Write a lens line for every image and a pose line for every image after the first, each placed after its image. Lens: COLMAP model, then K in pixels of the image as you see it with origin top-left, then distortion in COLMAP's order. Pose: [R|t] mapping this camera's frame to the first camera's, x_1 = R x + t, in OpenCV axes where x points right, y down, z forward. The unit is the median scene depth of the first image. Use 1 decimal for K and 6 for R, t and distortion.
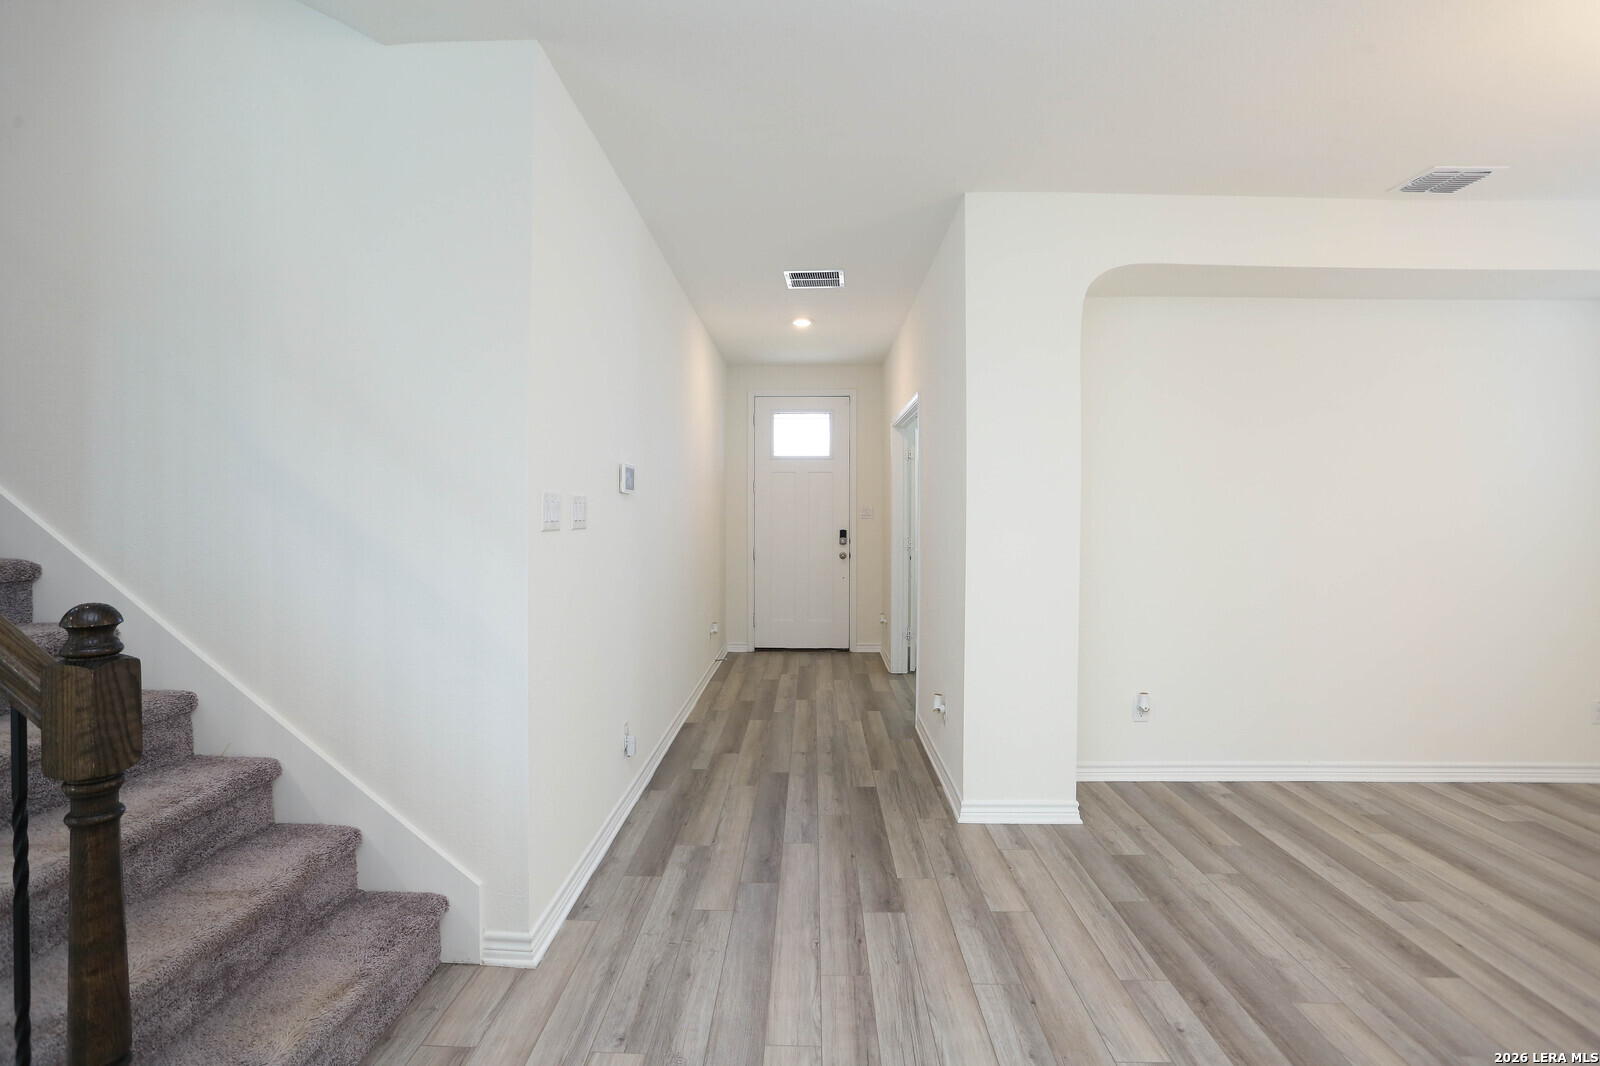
lens RADIAL K [[774.3, 0, 793.3], [0, 774.3, 514.7], [0, 0, 1]] dist [-0.066937, 0.025626]
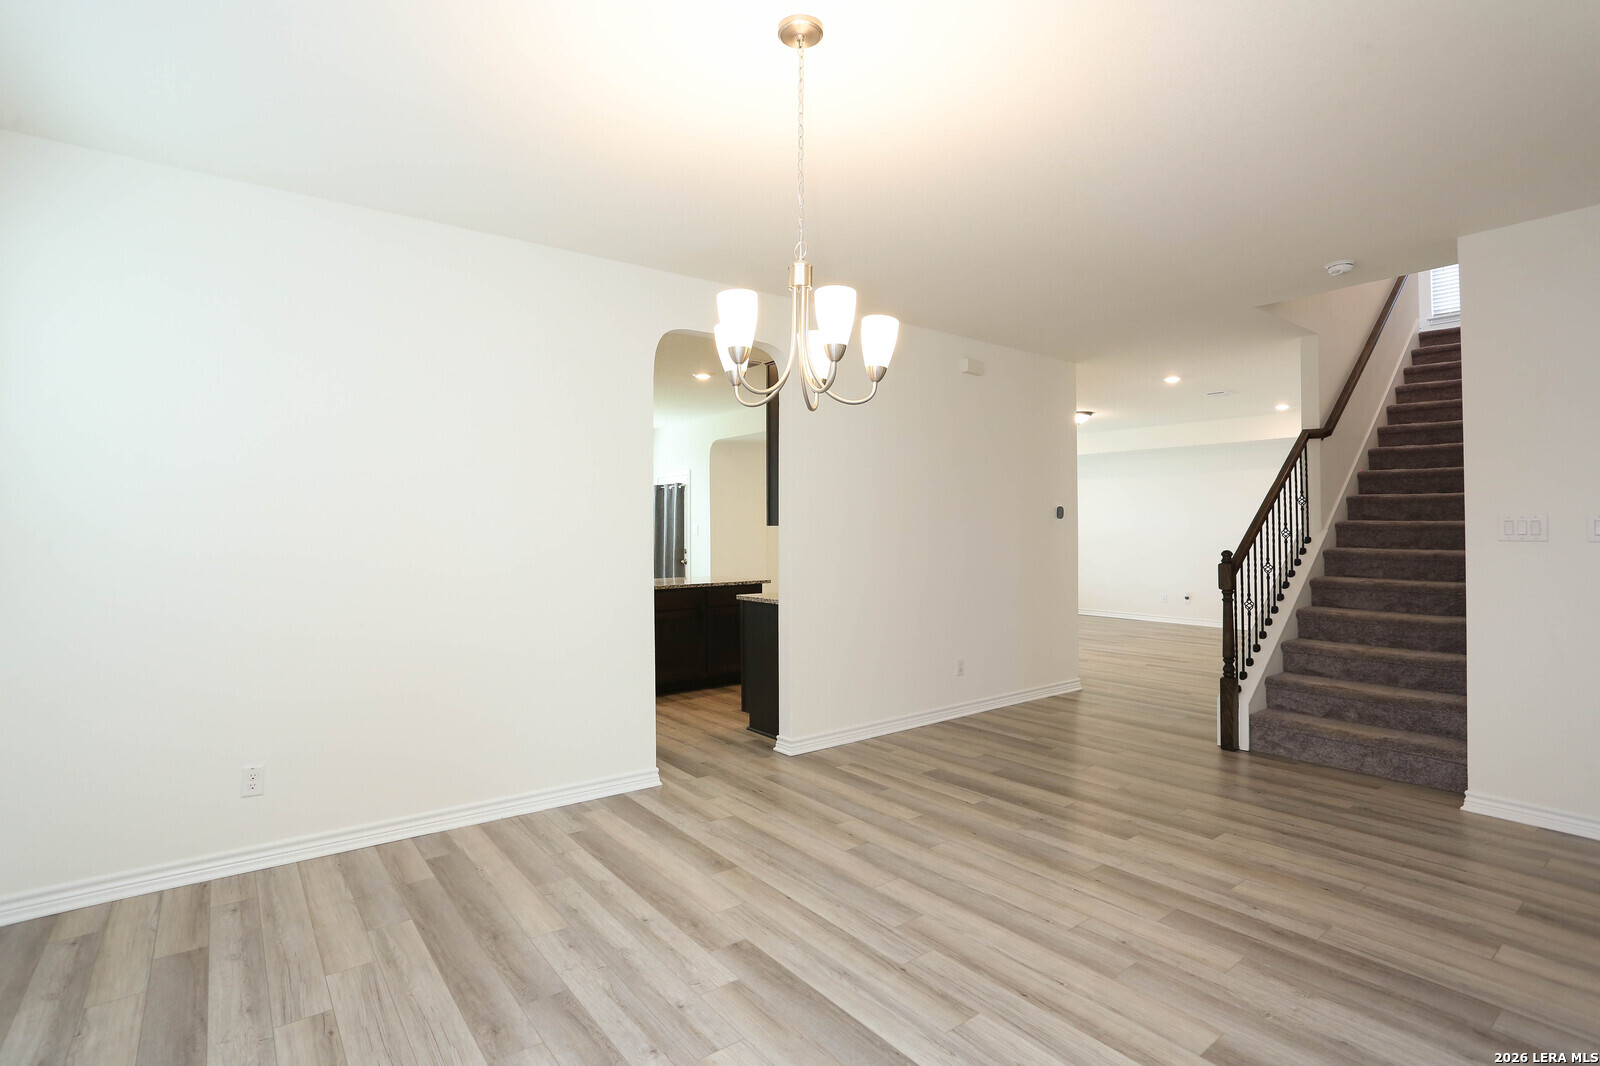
lens RADIAL K [[774.3, 0, 793.3], [0, 774.3, 514.7], [0, 0, 1]] dist [-0.066937, 0.025626]
pose [[-0.780069, -0.015509, -0.625501, 1.102716], [-0.004075, 0.999797, -0.019707, 0.003915], [0.625680, -0.012824, -0.779974, 0.838398]]
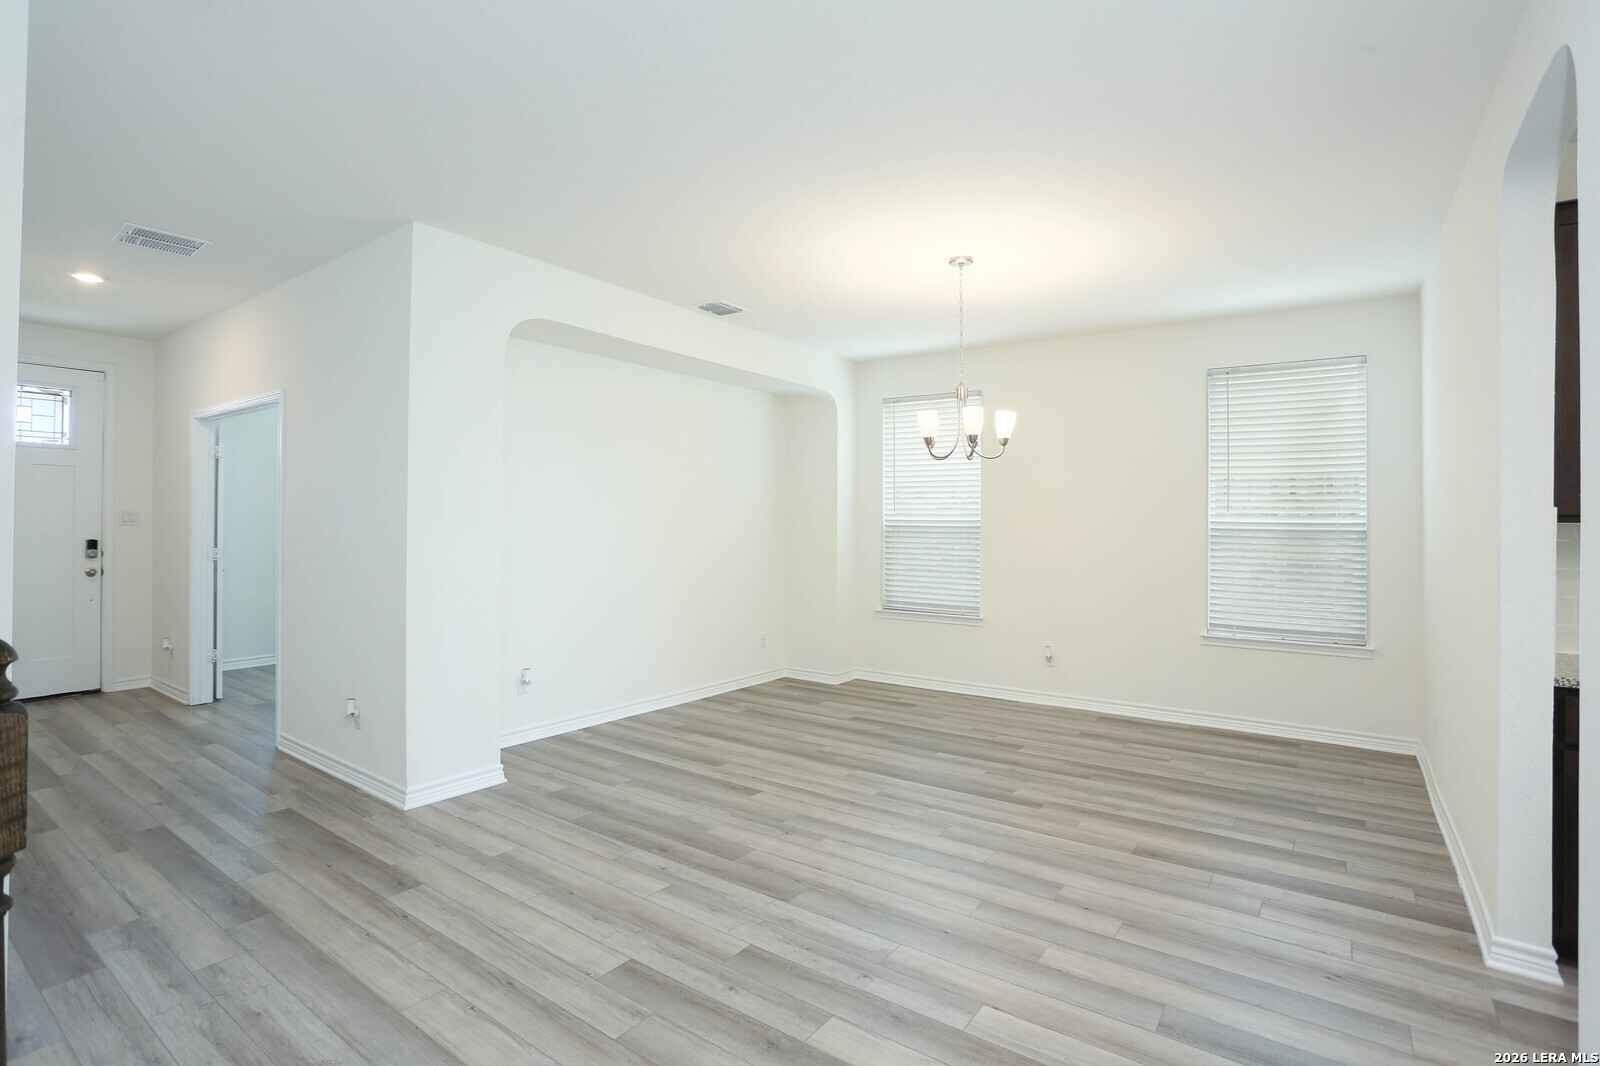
lens RADIAL K [[774.3, 0, 793.3], [0, 774.3, 514.7], [0, 0, 1]] dist [-0.066937, 0.025626]
pose [[0.565891, 0.006682, 0.824453, -0.321974], [-0.001036, 0.999972, -0.007393, -0.001755], [-0.824480, 0.003330, 0.565882, -0.040512]]
